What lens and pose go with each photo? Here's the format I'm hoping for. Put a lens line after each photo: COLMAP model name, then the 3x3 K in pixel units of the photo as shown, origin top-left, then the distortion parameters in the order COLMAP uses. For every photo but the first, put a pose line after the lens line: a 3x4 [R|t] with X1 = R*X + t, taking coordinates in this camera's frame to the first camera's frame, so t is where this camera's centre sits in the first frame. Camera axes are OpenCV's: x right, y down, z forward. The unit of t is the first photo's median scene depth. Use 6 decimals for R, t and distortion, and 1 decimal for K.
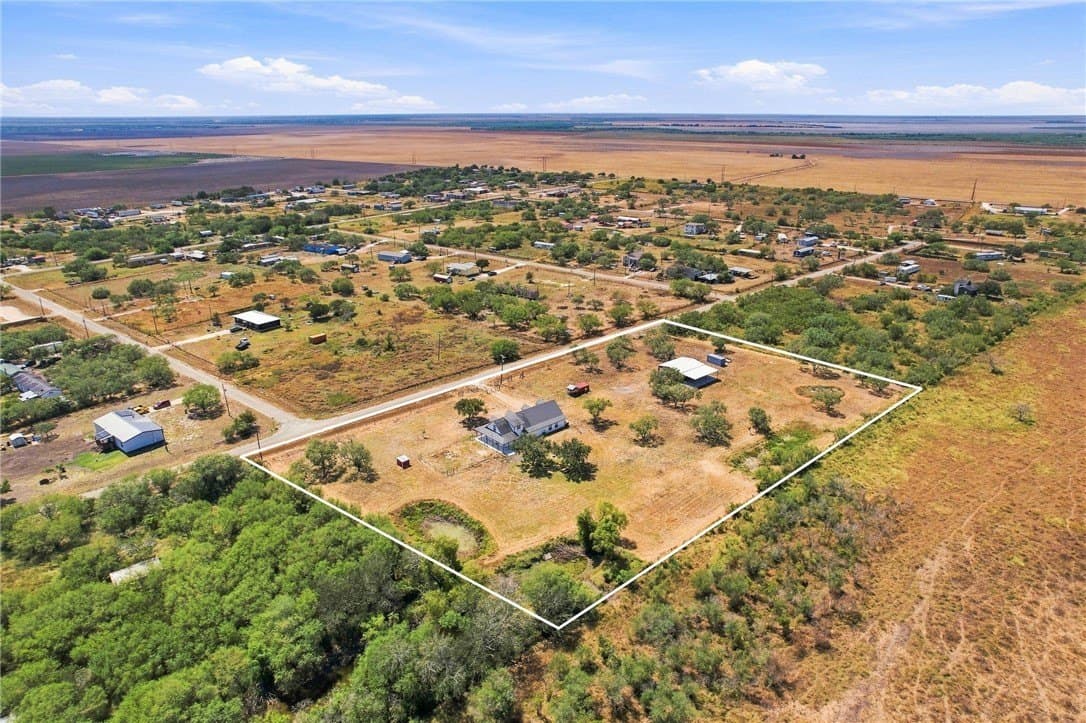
lens RADIAL K [[694.5, 0, 539.3], [0, 694.5, 360.4], [0, 0, 1]] dist [-0.020087, 0.002224]
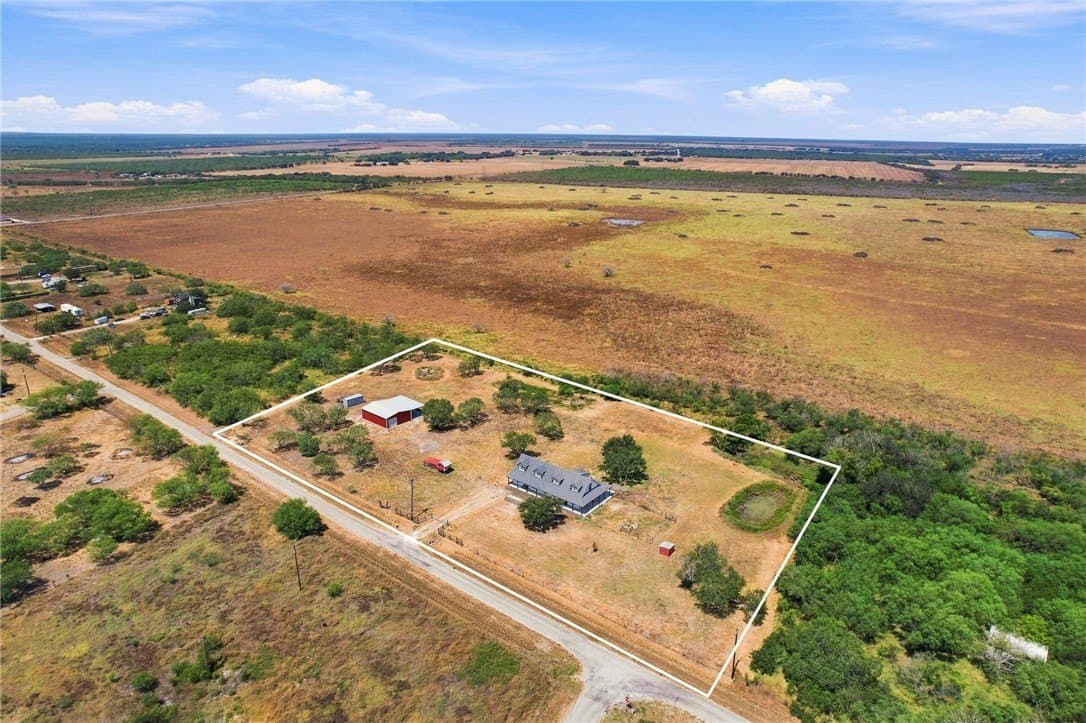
lens RADIAL K [[694.5, 0, 539.3], [0, 694.5, 360.4], [0, 0, 1]] dist [-0.020087, 0.002224]
pose [[-0.173205, -0.306892, 0.935851, -0.743901], [0.335585, 0.874962, 0.349034, -0.334888], [-0.925949, 0.374512, -0.048560, 0.930787]]
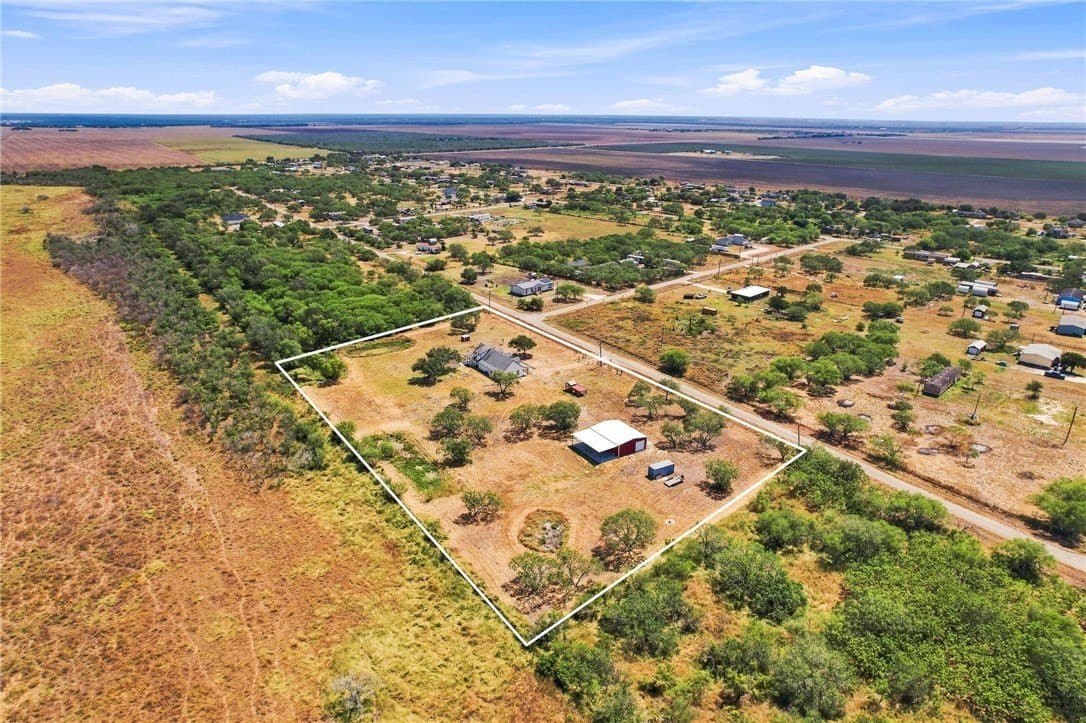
lens RADIAL K [[694.5, 0, 539.3], [0, 694.5, 360.4], [0, 0, 1]] dist [-0.020087, 0.002224]
pose [[-0.136711, 0.339463, -0.930632, 1.031281], [-0.349136, 0.862658, 0.365957, -0.359887], [0.927046, 0.374948, 0.000584, 0.988898]]
